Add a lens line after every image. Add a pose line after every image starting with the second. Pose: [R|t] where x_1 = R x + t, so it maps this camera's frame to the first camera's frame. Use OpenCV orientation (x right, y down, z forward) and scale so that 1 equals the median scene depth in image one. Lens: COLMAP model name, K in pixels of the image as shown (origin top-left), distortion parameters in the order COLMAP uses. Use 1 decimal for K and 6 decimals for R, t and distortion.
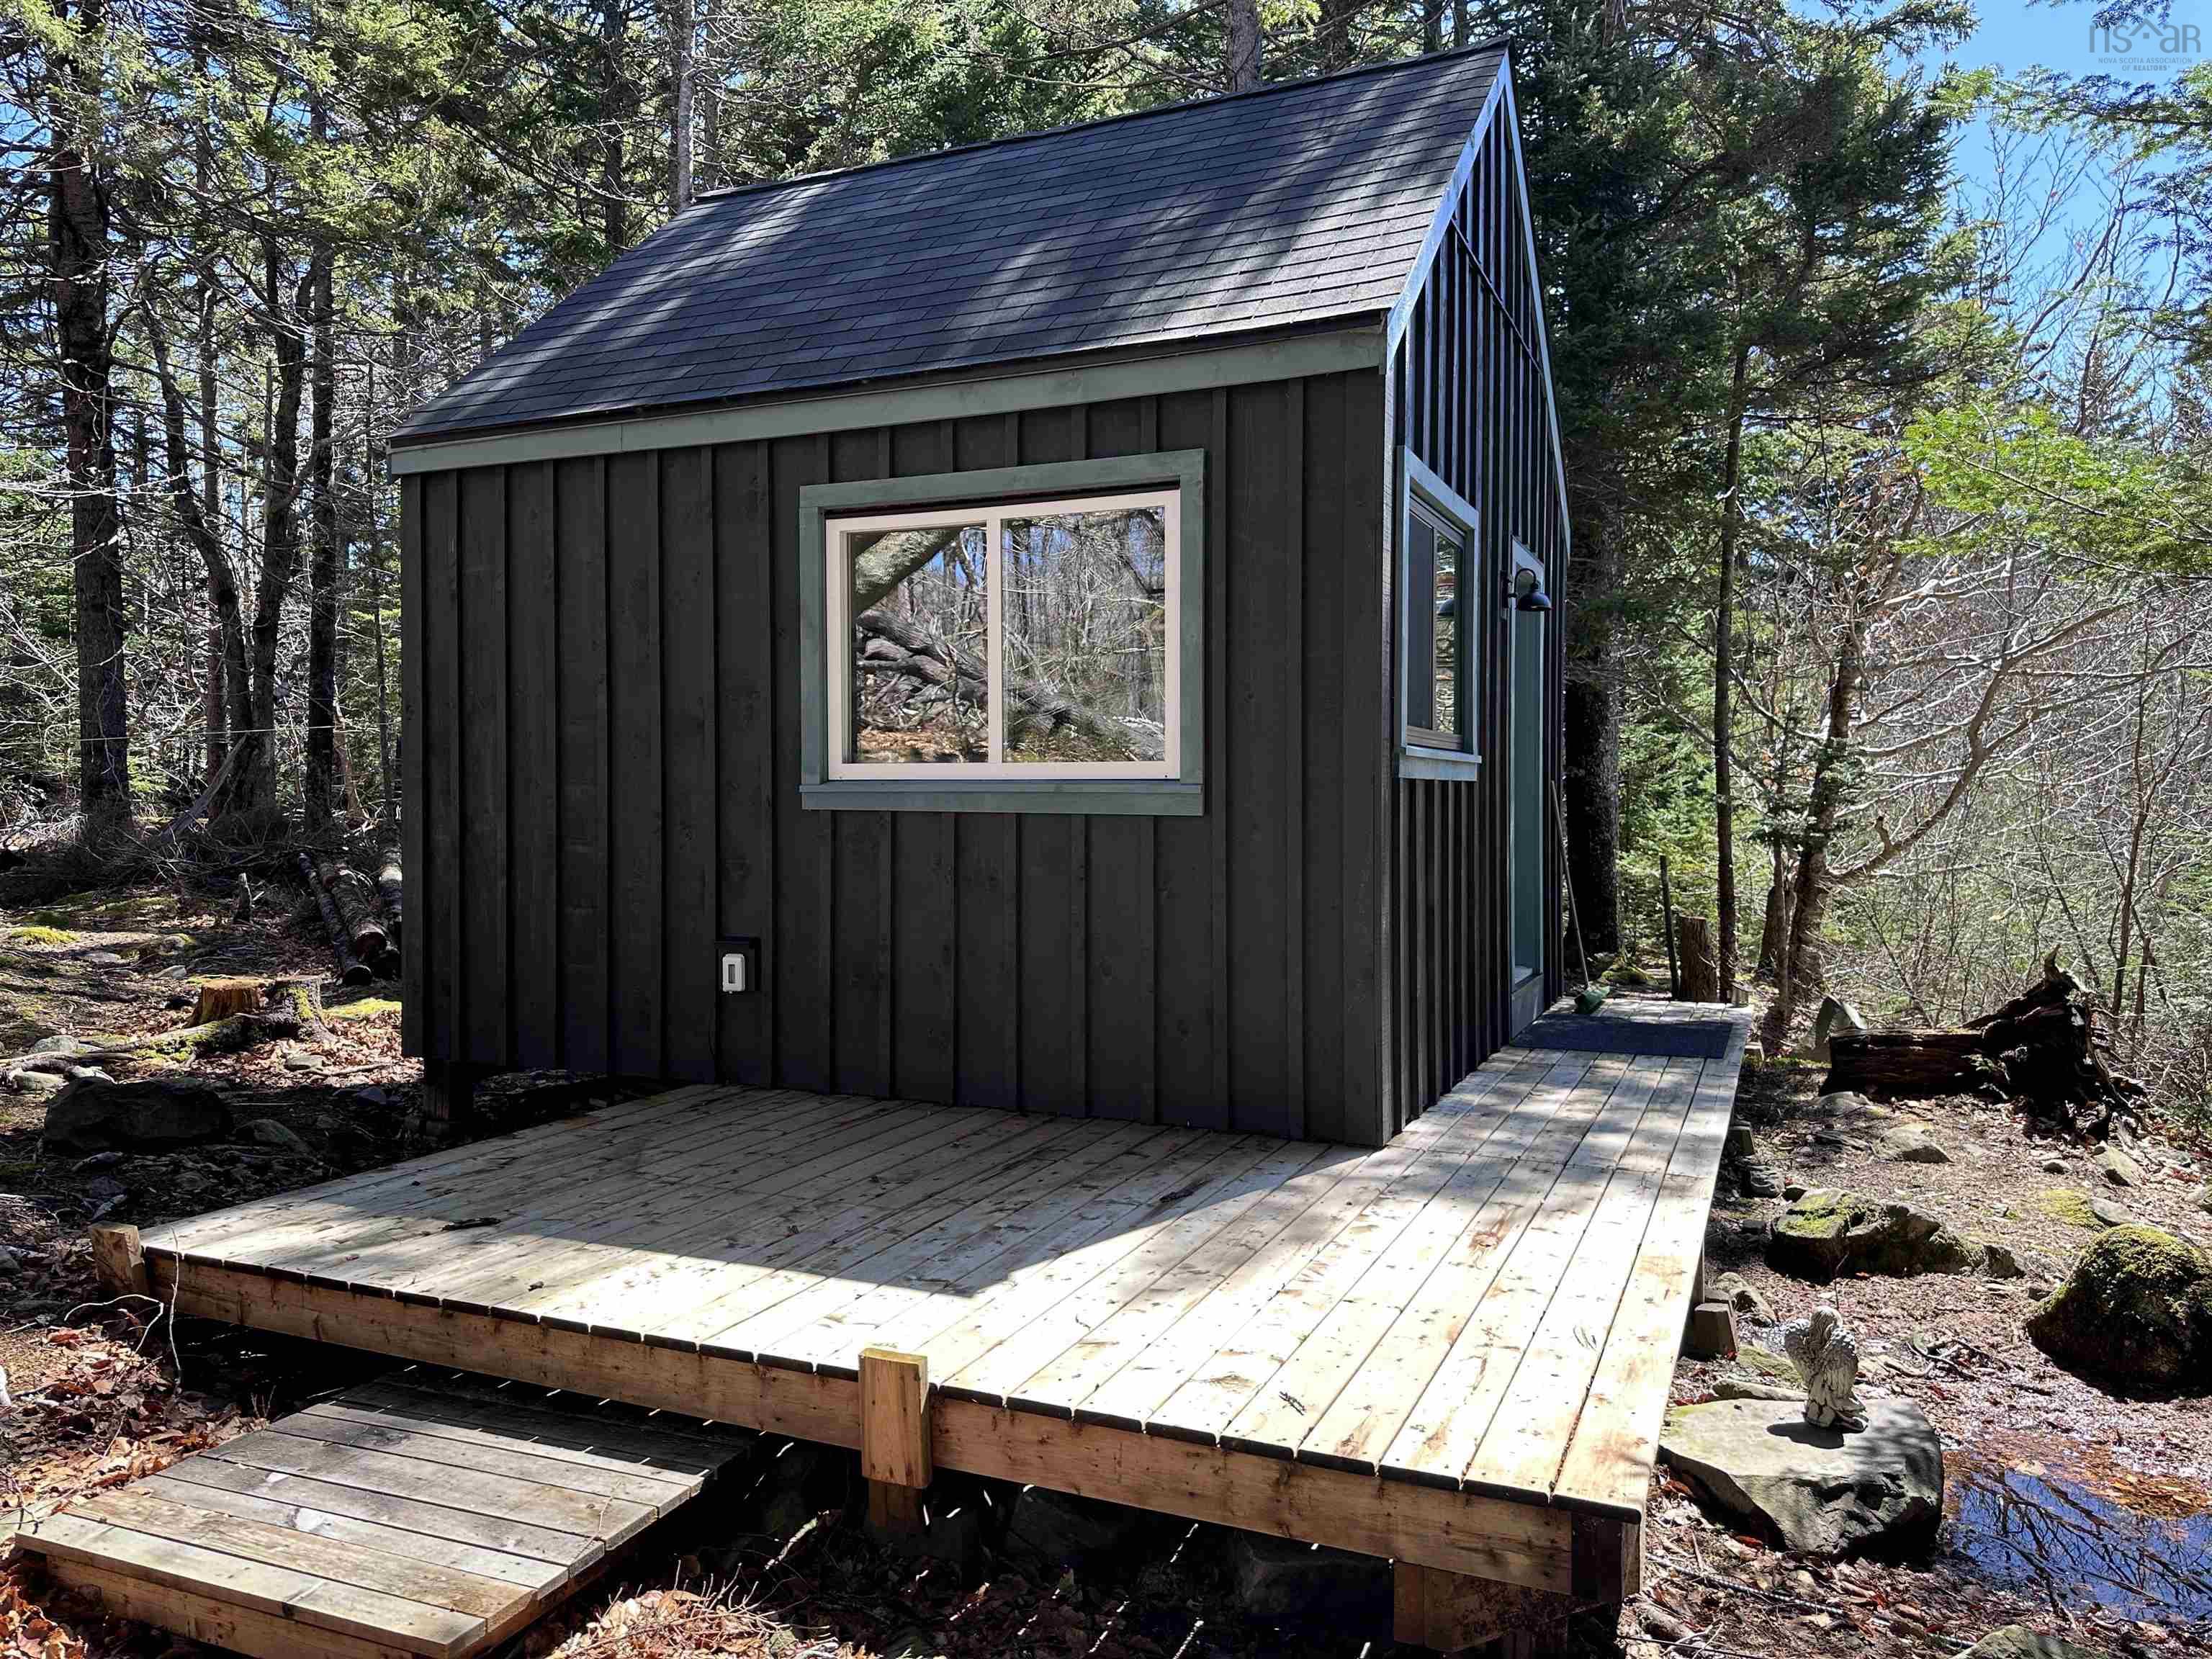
lens RADIAL K [[1569.3, 0, 1107.8], [0, 1569.3, 804.8], [0, 0, 1]] dist [0.066619, -0.097067]
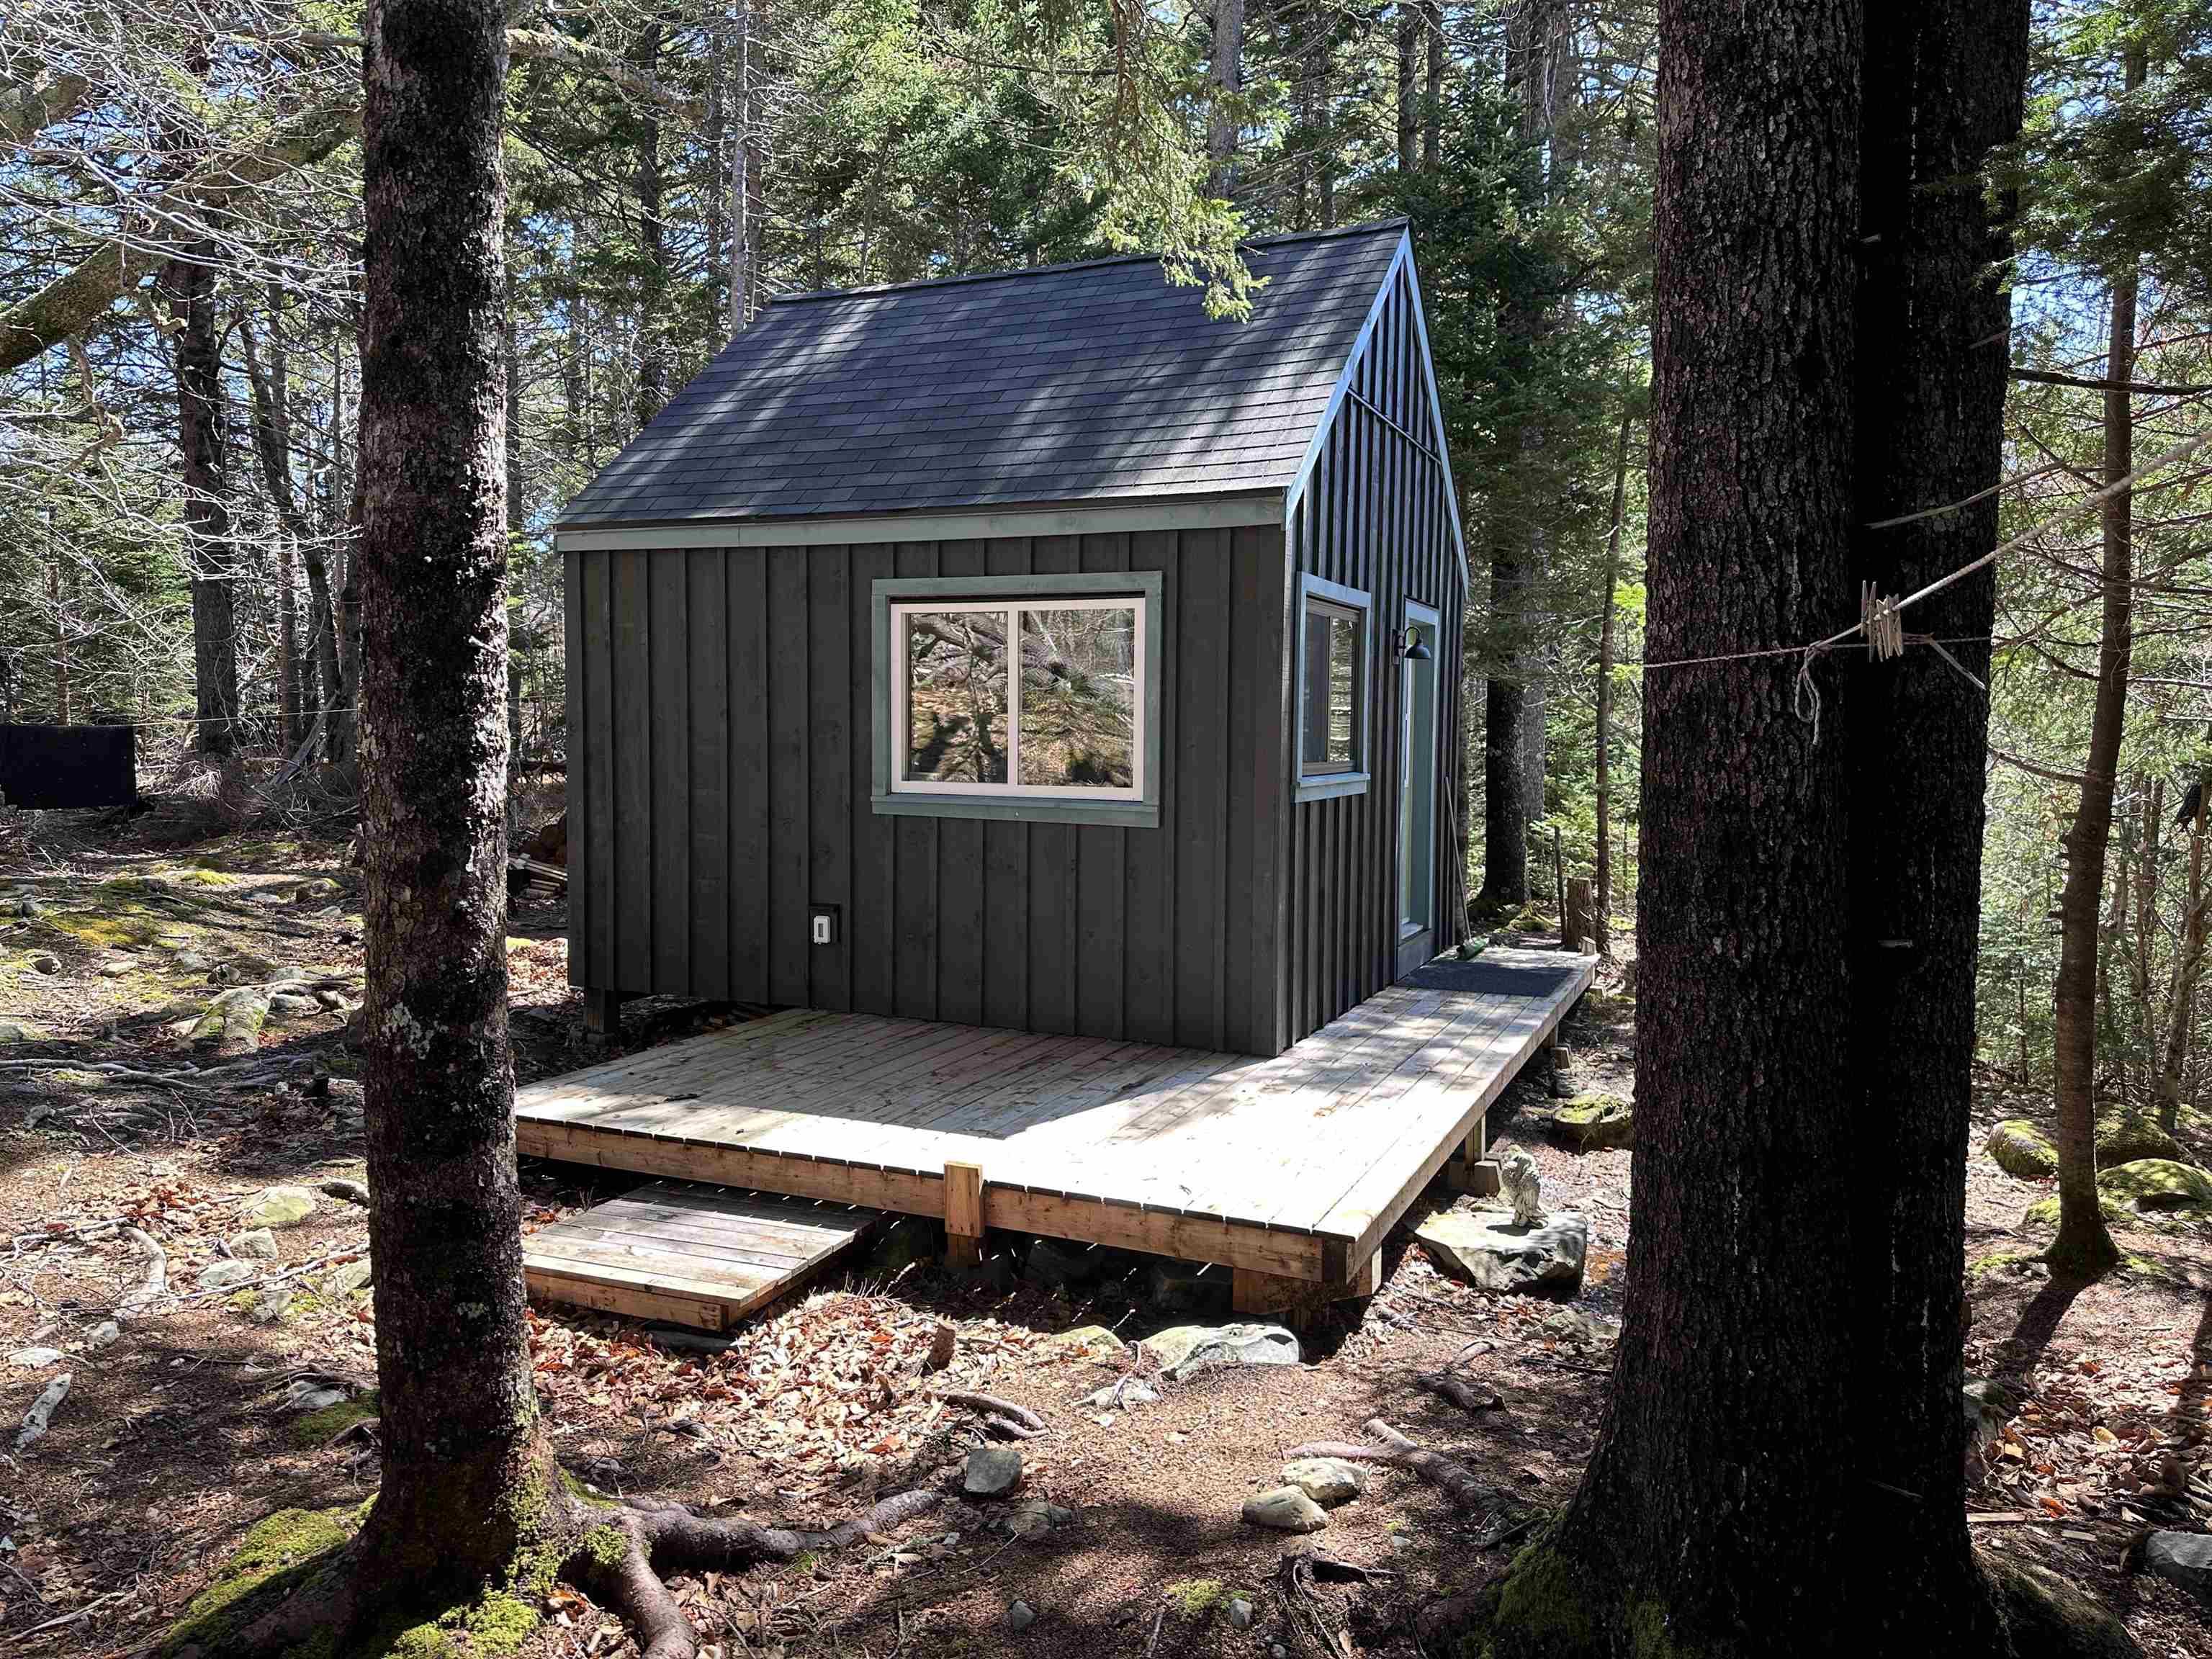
lens RADIAL K [[1536.5, 0, 1106.0], [0, 1536.5, 829.5], [0, 0, 1]] dist [0.107458, -0.153819]
pose [[0.999936, 0.011067, 0.002393, 0.009087], [-0.011192, 0.998061, 0.061223, -0.074592], [-0.001711, -0.061246, 0.998121, -0.389106]]
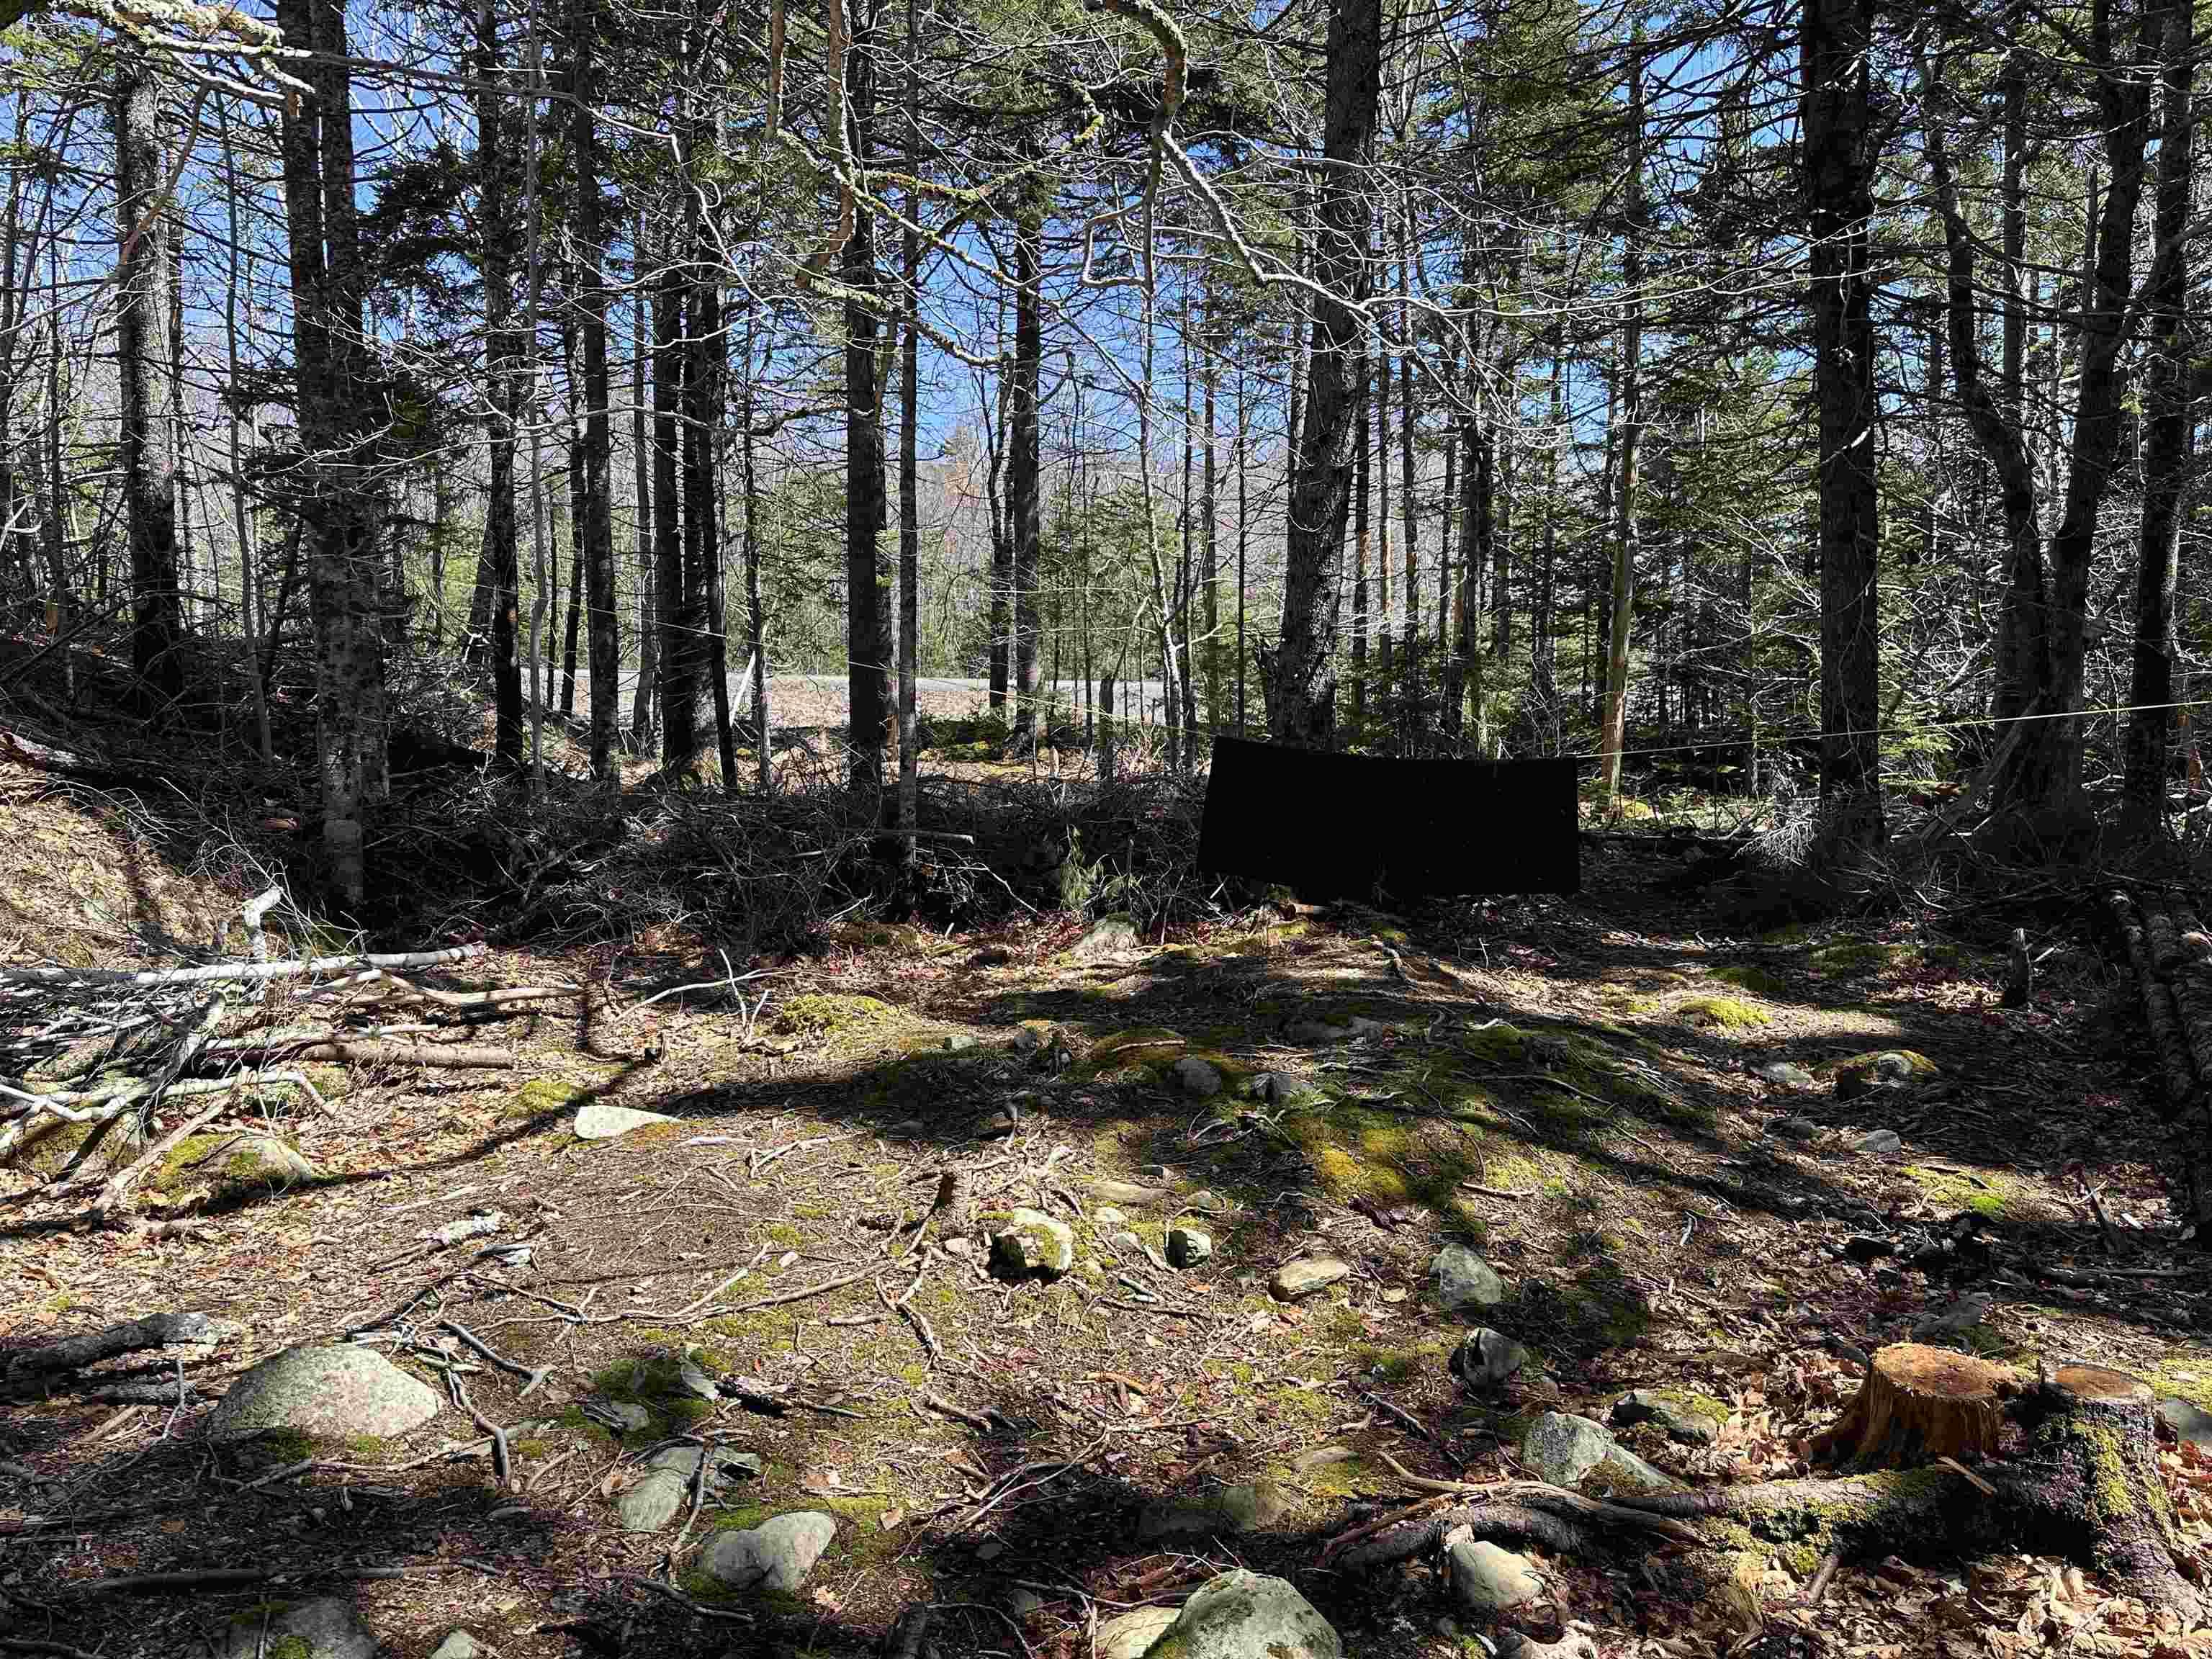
lens RADIAL K [[1606.6, 0, 1106.0], [0, 1606.6, 829.5], [0, 0, 1]] dist [0.004145, -0.000802]
pose [[0.514249, 0.050977, -0.856124, -0.452826], [0.000610, 0.998210, 0.059803, -0.087810], [0.857640, -0.031276, 0.513298, 0.881028]]
